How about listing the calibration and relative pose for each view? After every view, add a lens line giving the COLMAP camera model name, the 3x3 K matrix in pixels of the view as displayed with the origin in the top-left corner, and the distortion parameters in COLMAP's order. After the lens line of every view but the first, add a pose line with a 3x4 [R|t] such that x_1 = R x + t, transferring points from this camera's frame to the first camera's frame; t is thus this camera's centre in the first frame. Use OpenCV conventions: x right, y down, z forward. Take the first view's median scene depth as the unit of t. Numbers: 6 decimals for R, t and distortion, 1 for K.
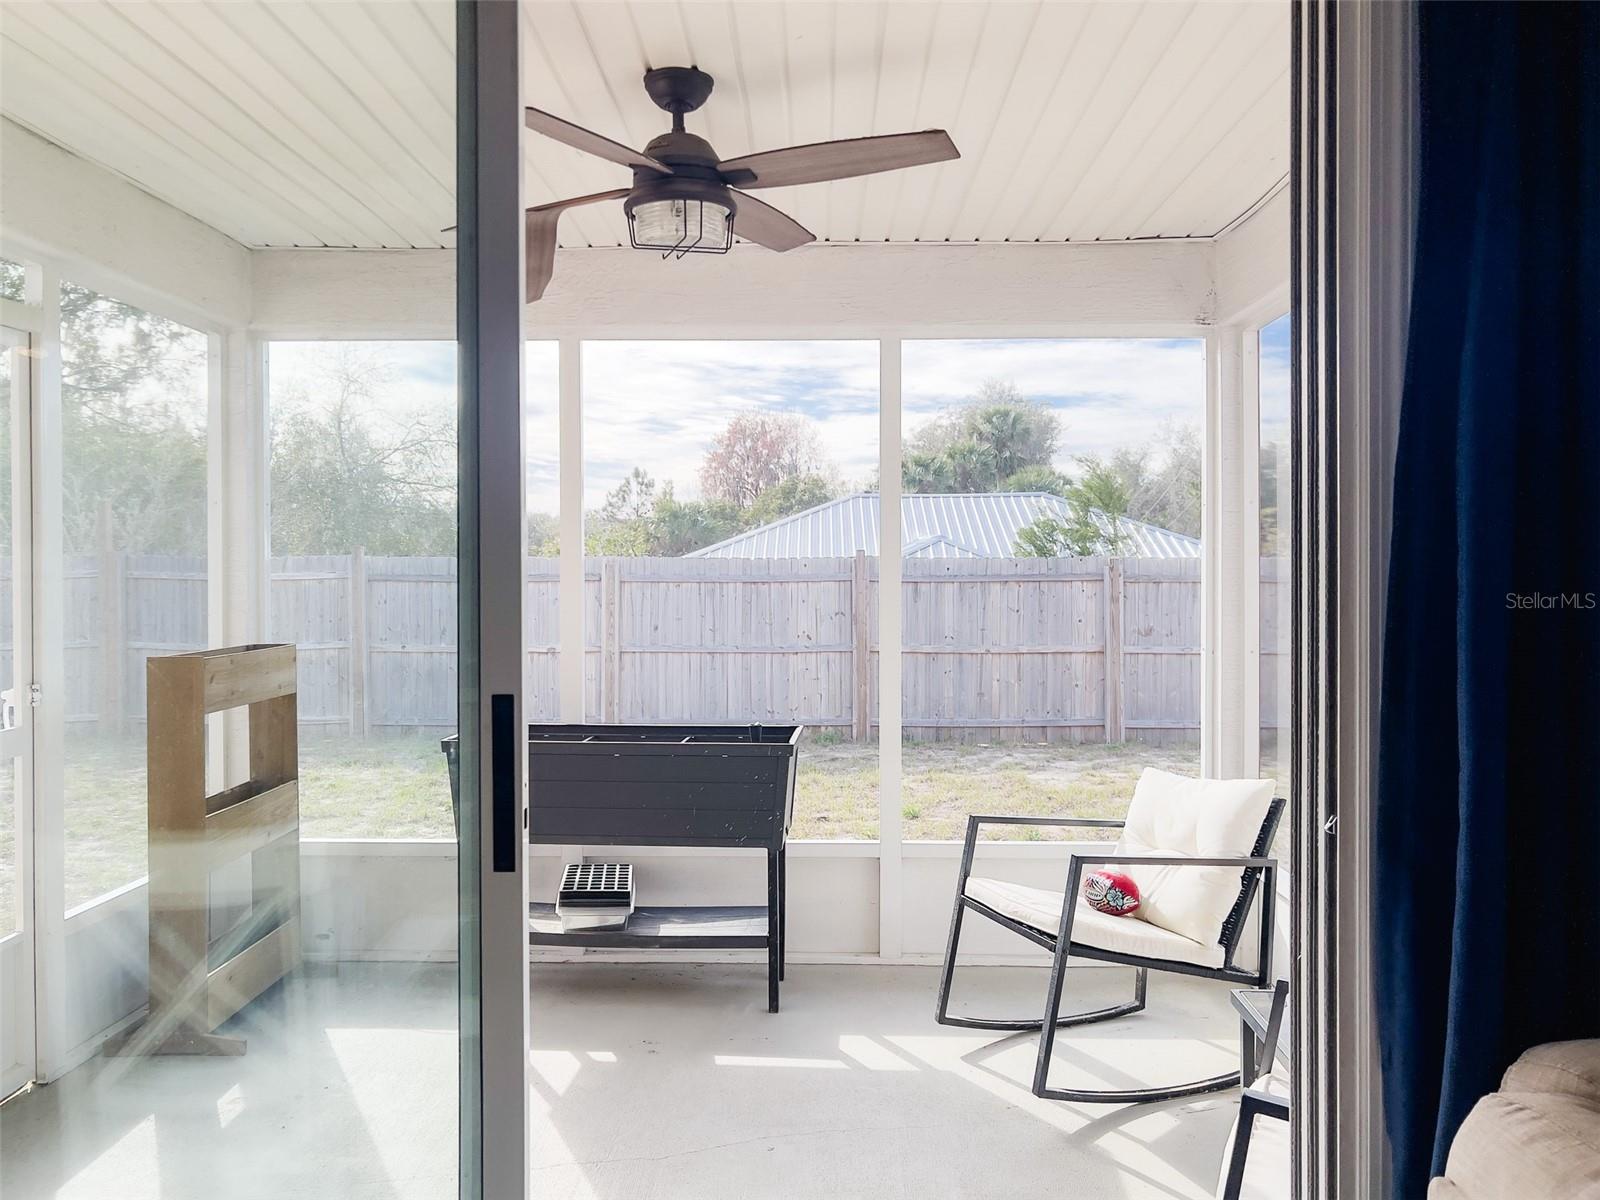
lens RADIAL K [[1239.5, 0, 790.4], [0, 1239.5, 594.2], [0, 0, 1]] dist [0.010625, -0.004167]
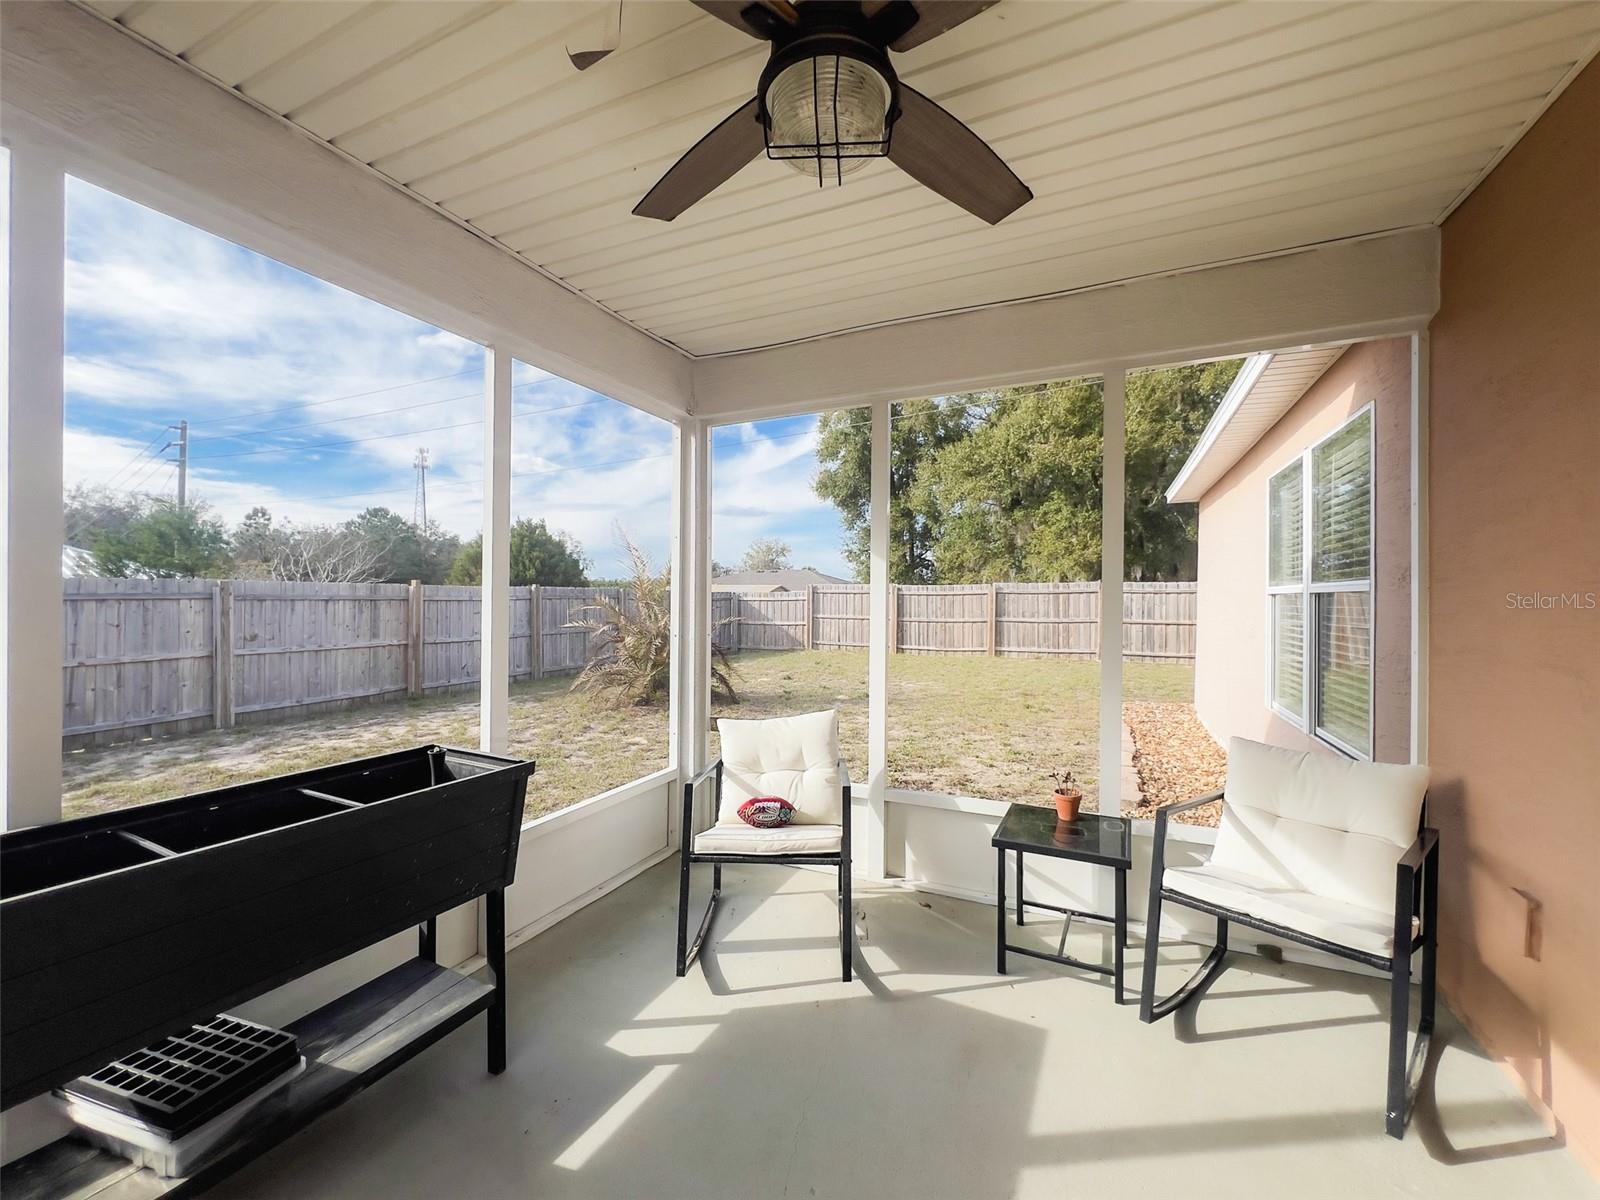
lens RADIAL K [[652.9, 0, 794.4], [0, 652.9, 595.1], [0, 0, 1]] dist [-0.000763, 0.000514]
pose [[0.402260, 0.001029, 0.915525, -0.113335], [0.019021, 0.999774, -0.009481, 0.002680], [-0.915328, 0.021228, 0.402149, 0.198355]]
